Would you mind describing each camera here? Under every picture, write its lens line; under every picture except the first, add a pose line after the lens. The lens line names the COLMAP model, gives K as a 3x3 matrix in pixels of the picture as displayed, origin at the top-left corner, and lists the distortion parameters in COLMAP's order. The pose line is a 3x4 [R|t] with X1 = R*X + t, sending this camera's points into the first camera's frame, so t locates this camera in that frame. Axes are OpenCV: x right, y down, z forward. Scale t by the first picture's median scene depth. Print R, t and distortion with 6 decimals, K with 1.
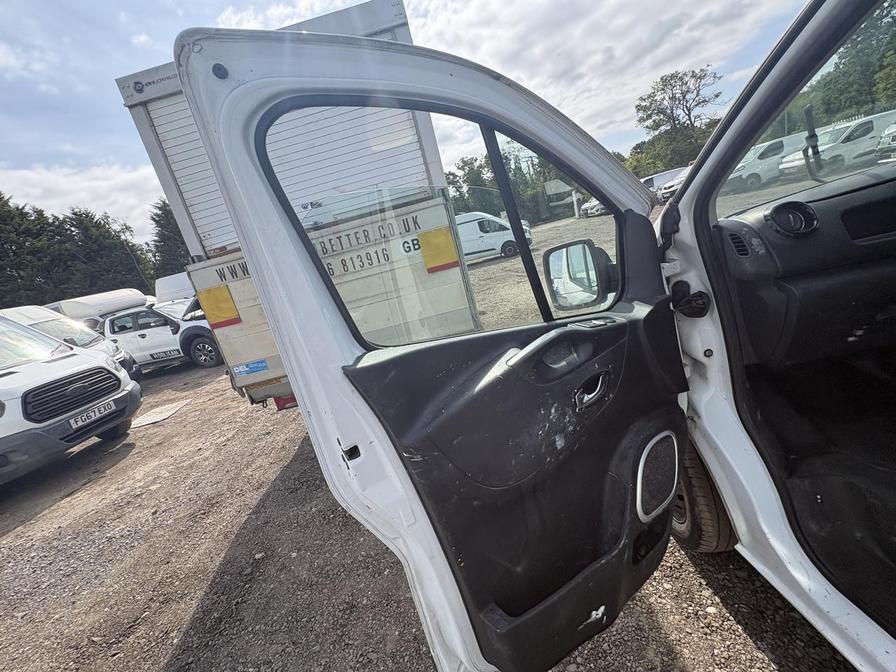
lens RADIAL K [[362.4, 0, 448.0], [0, 362.4, 336.0], [0, 0, 1]] dist [0.000255, -0.000099]
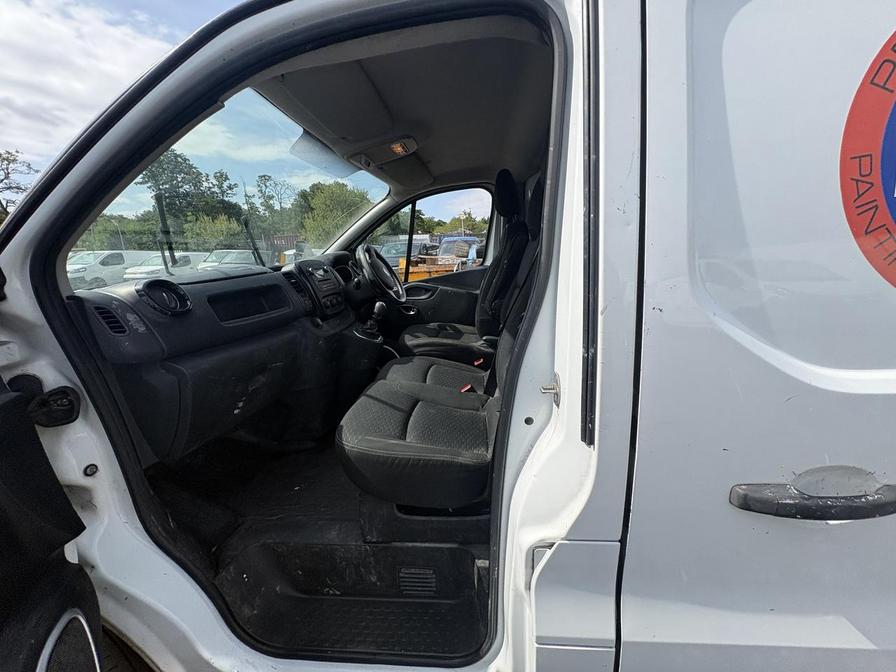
lens RADIAL K [[359.4, 0, 448.0], [0, 359.4, 336.0], [0, 0, 1]] dist [-0.000363, 0.000446]
pose [[0.131609, 0.029033, 0.990876, 0.119318], [0.248770, 0.966617, -0.061364, 0.011970], [-0.959579, 0.254577, 0.119993, 0.201971]]
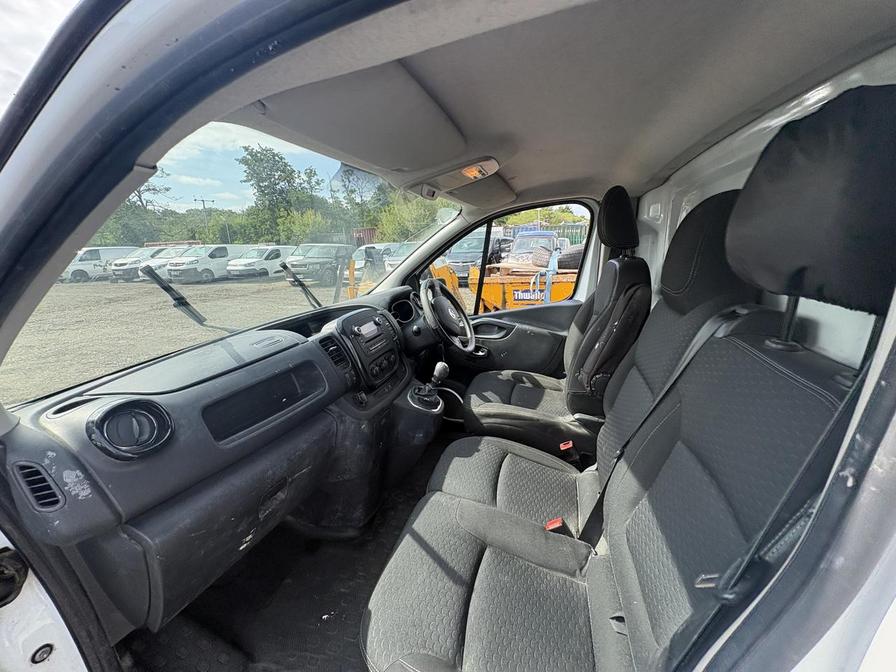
lens RADIAL K [[359.4, 0, 448.0], [0, 359.4, 336.0], [0, 0, 1]] dist [-0.000363, 0.000446]
pose [[0.314424, 0.013967, 0.949180, 0.470844], [0.190225, 0.978683, -0.077415, -0.304709], [-0.930028, 0.204899, 0.305065, 0.219425]]
